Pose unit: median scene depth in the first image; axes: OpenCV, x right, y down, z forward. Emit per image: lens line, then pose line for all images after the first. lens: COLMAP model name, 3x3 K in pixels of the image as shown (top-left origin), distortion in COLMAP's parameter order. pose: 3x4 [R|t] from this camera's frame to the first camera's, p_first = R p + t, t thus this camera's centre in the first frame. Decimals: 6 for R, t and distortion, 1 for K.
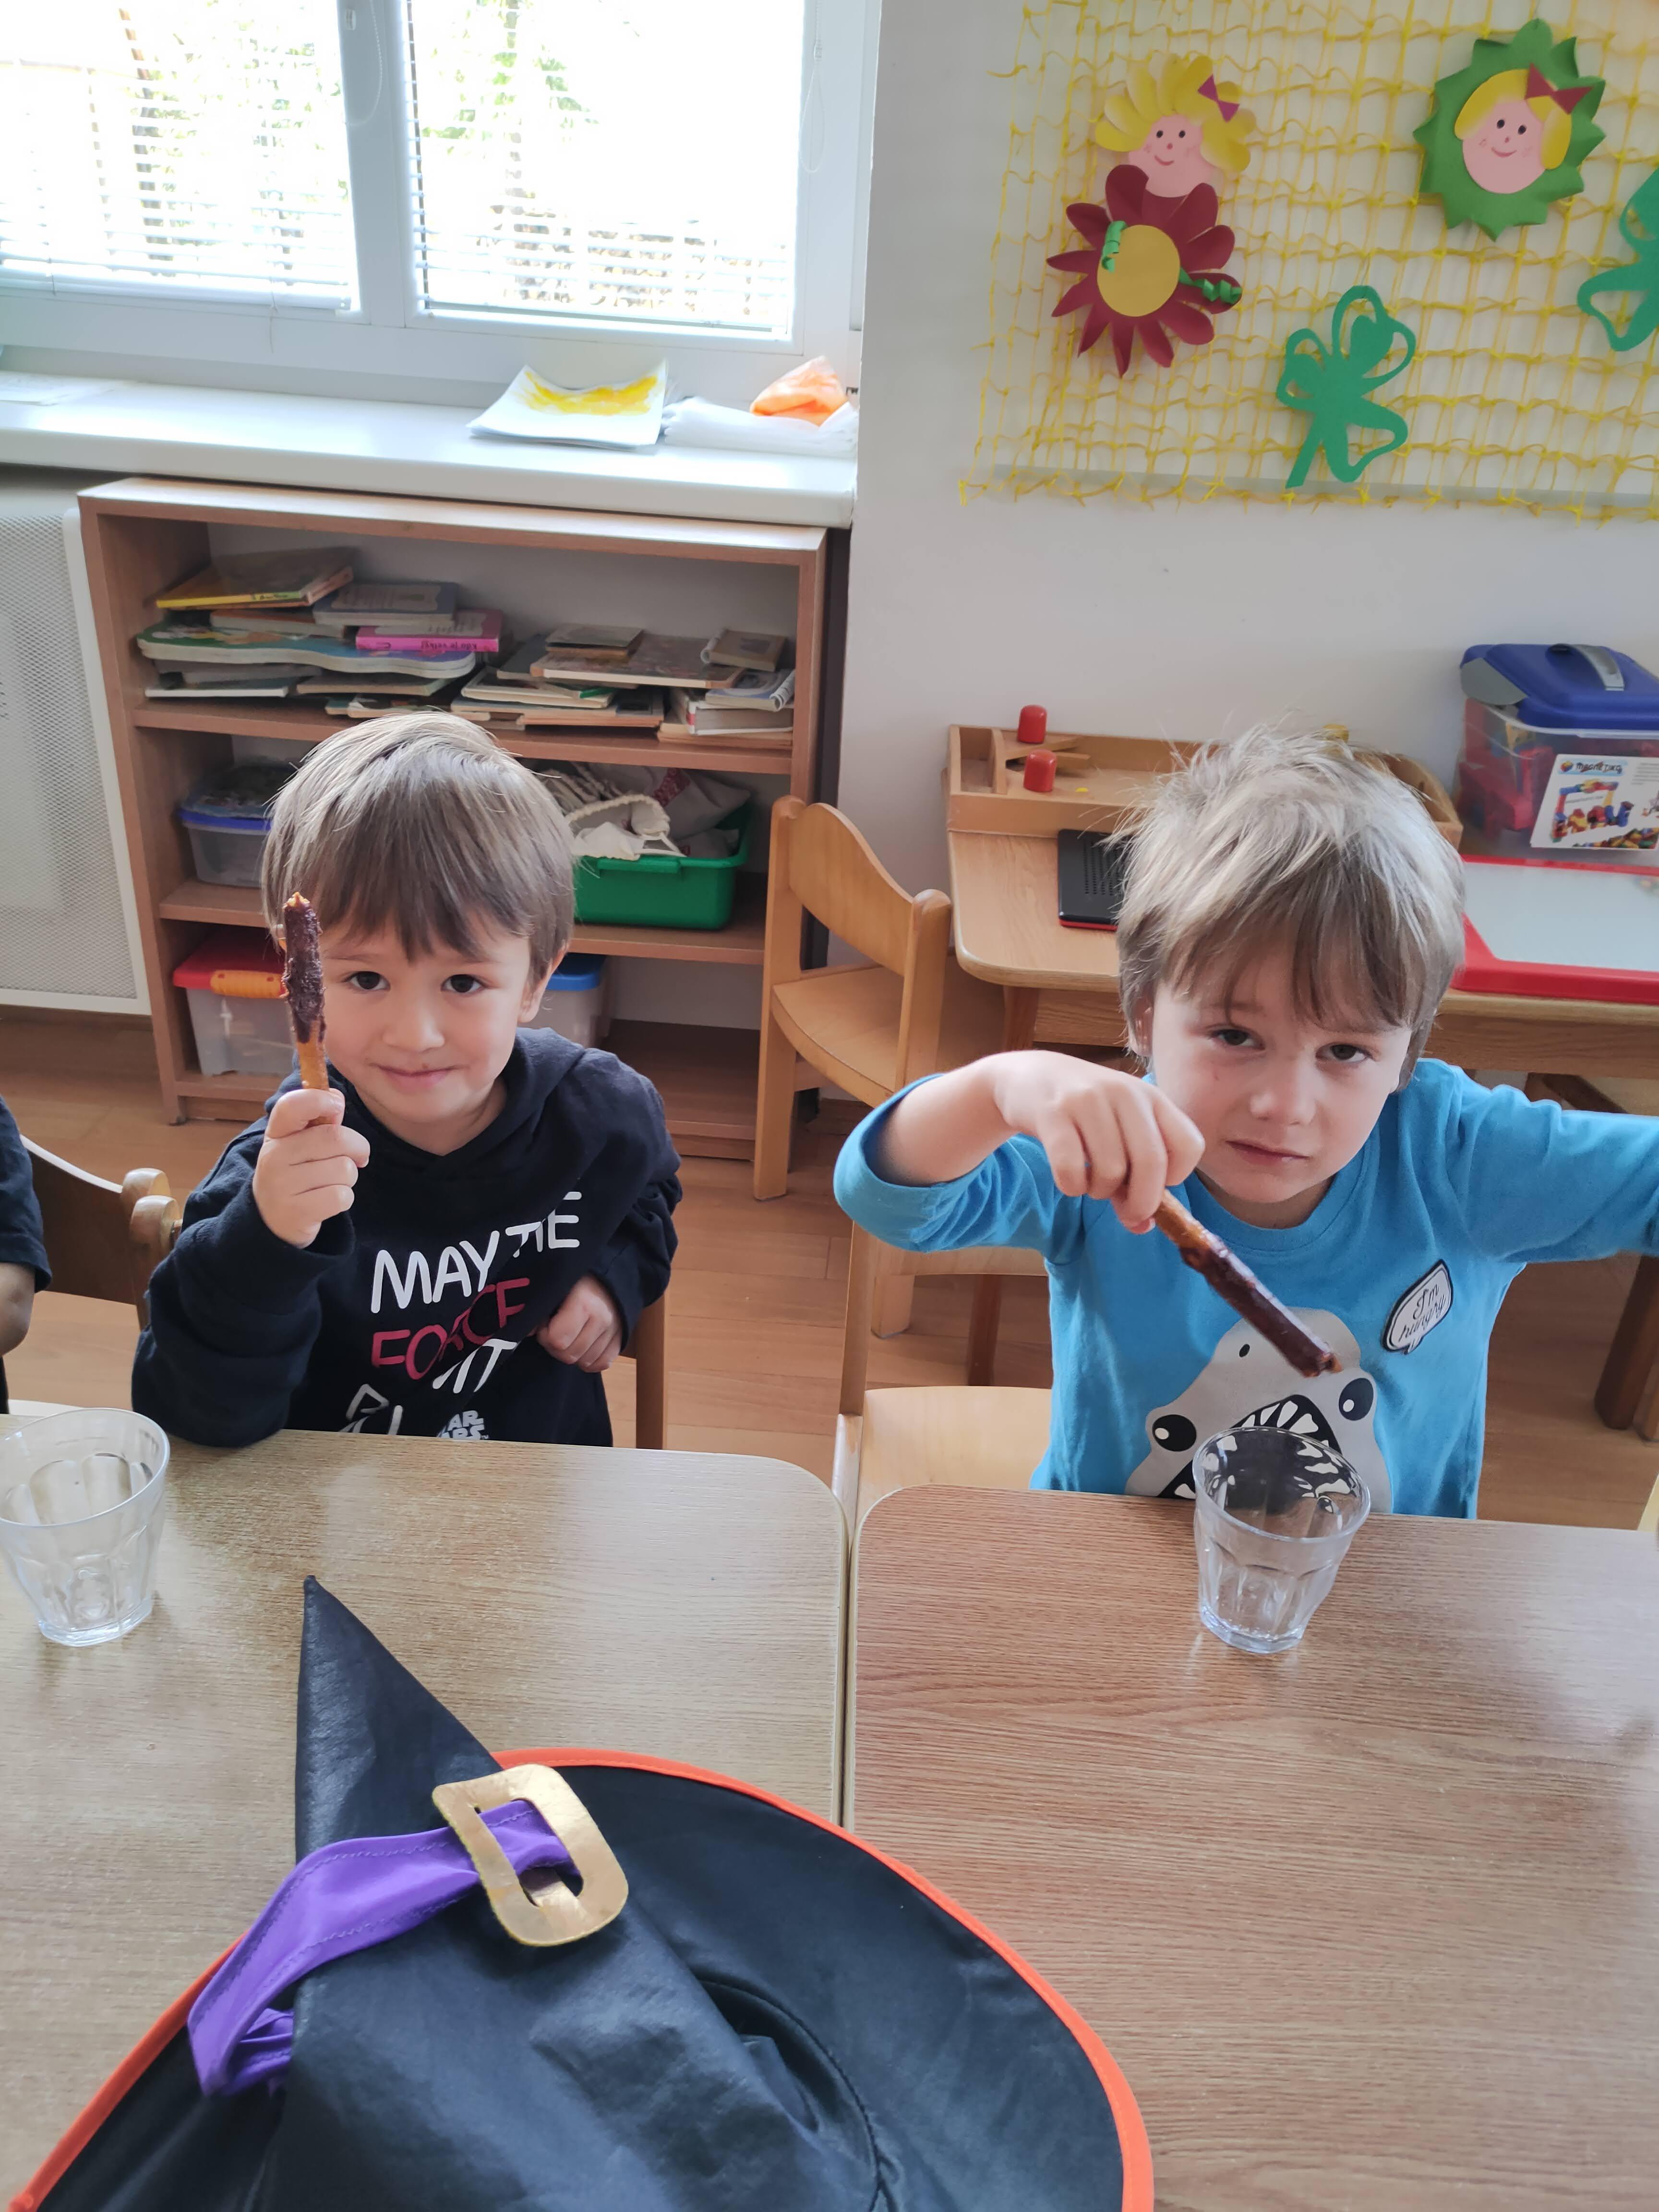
lens RADIAL K [[1655.8, 0, 852.5], [0, 1655.8, 1111.8], [0, 0, 1]] dist [-0.013527, 0.002485]
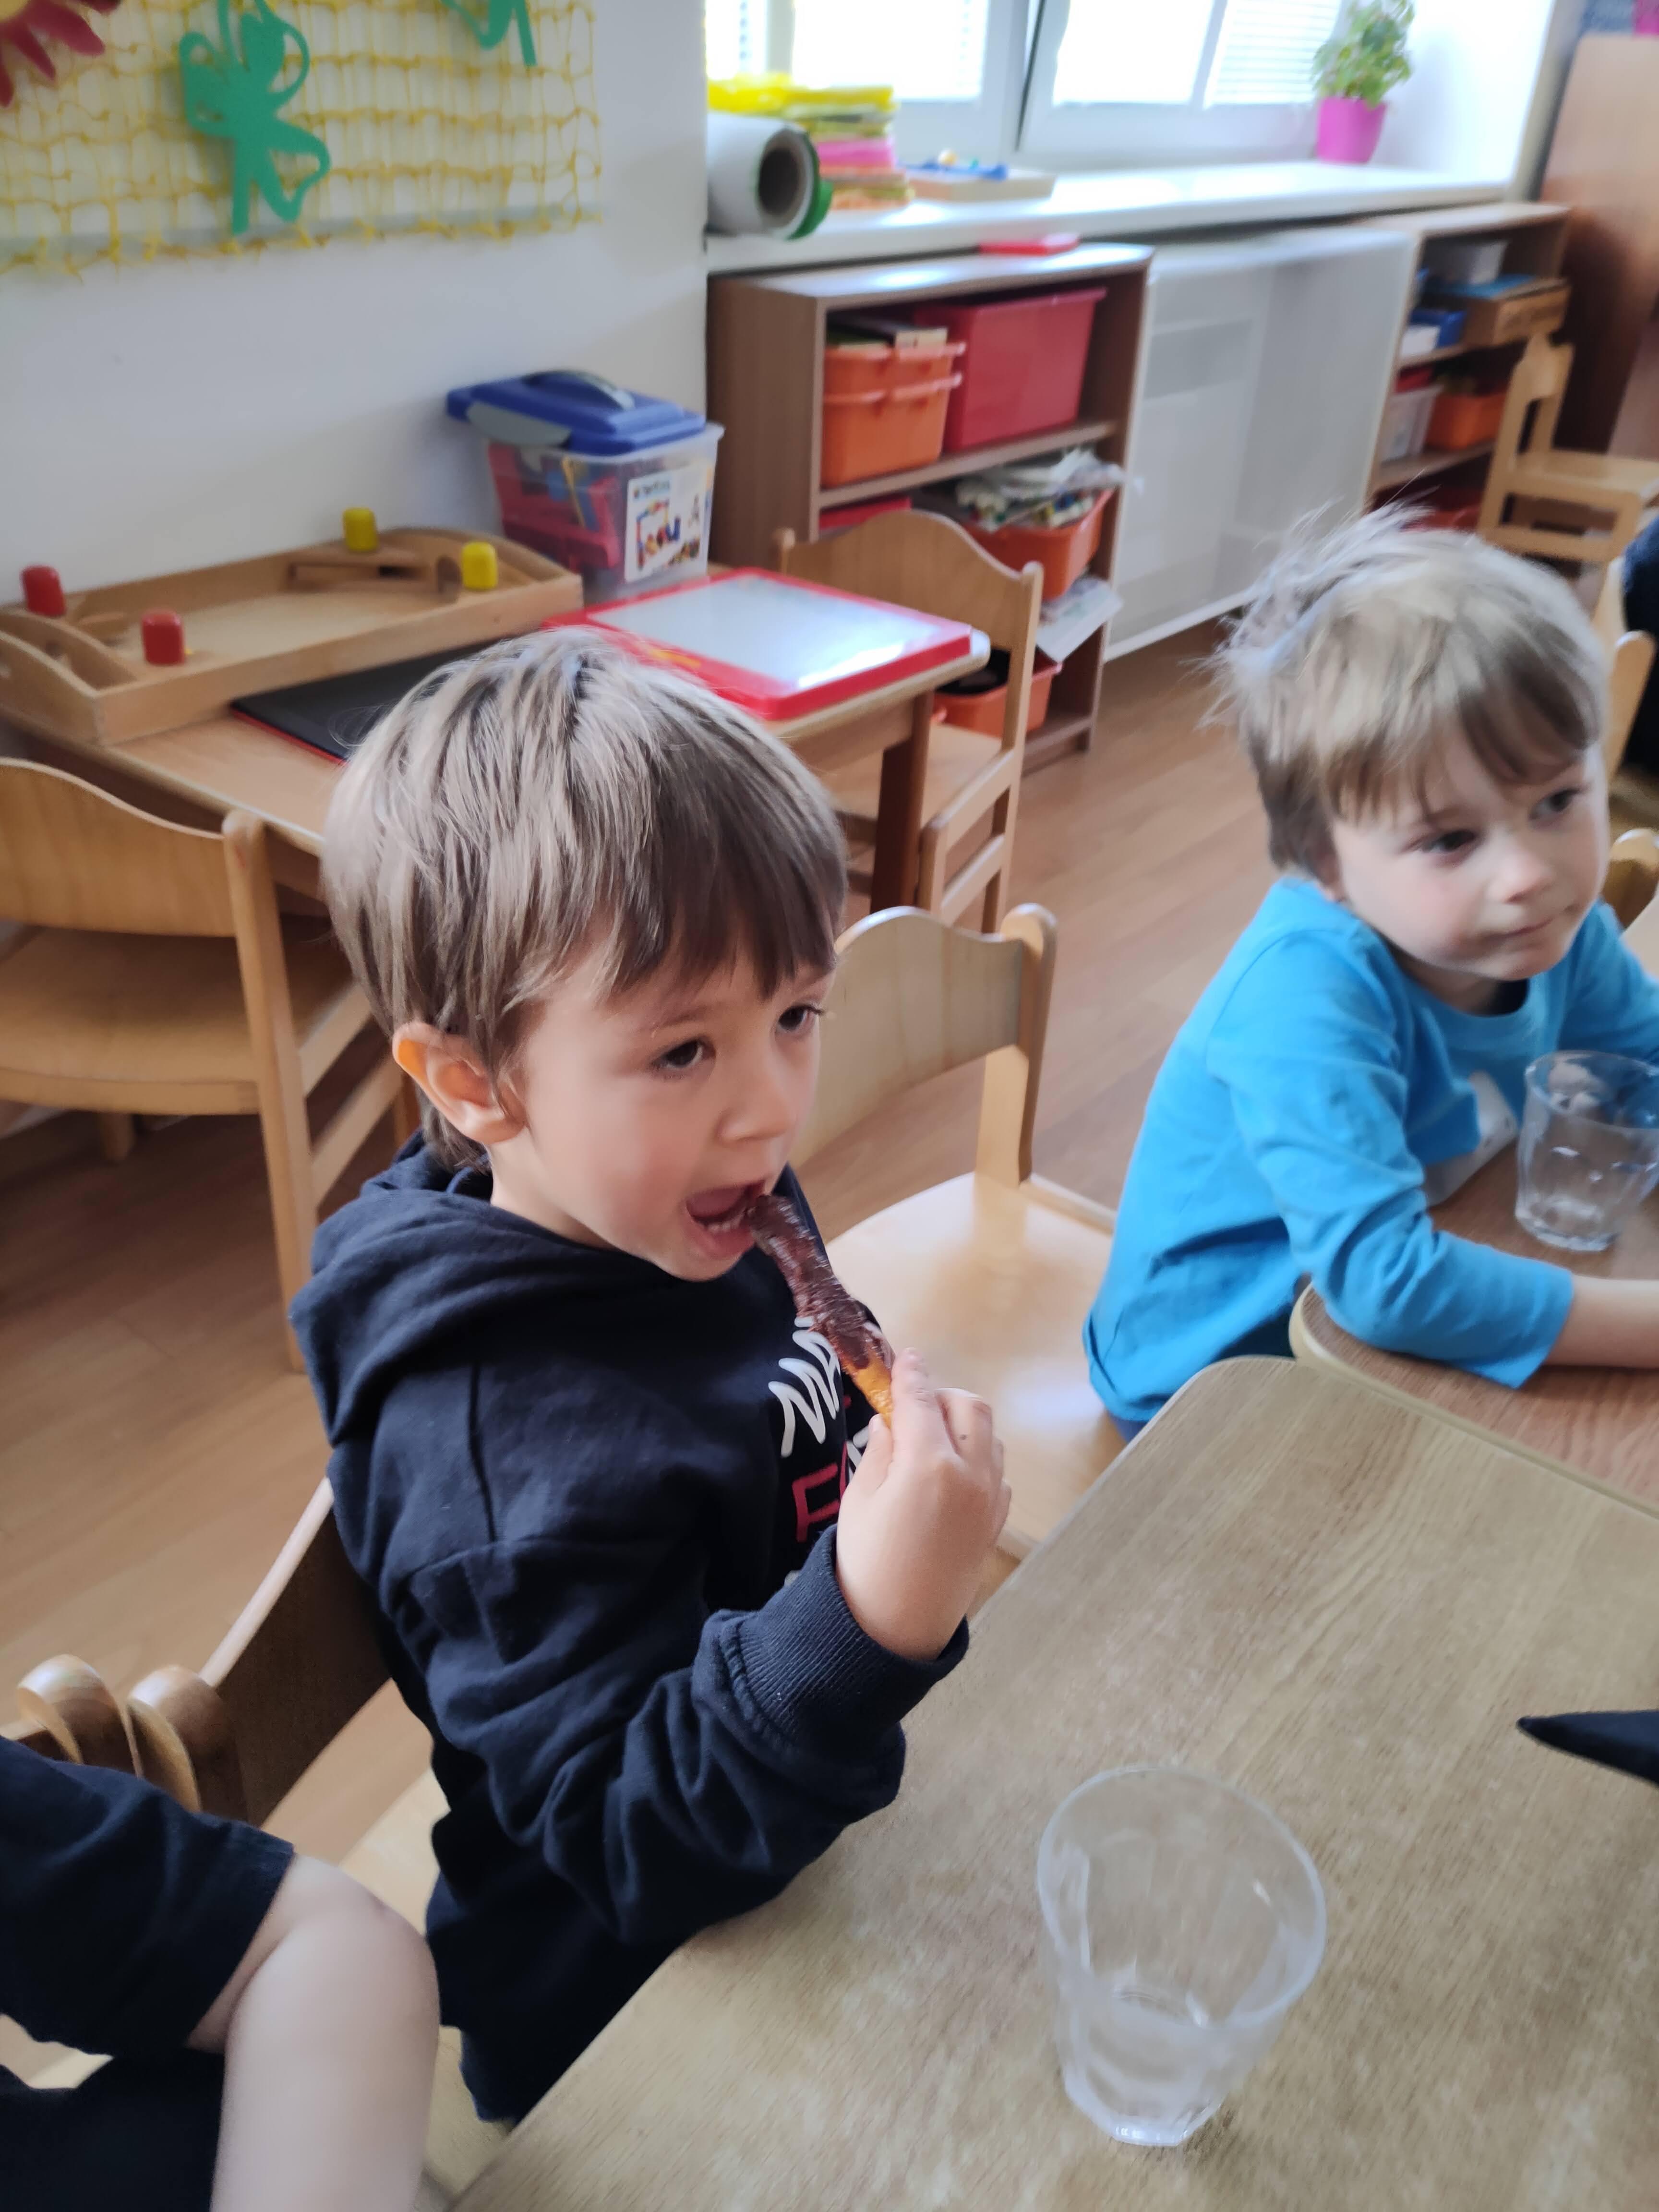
lens RADIAL K [[1655.8, 0, 852.5], [0, 1655.8, 1111.8], [0, 0, 1]] dist [-0.013527, 0.002485]
pose [[0.607890, -0.446074, 0.656877, -0.294053], [0.363901, 0.891796, 0.268841, -0.092150], [-0.705724, 0.075612, 0.704441, 0.224329]]
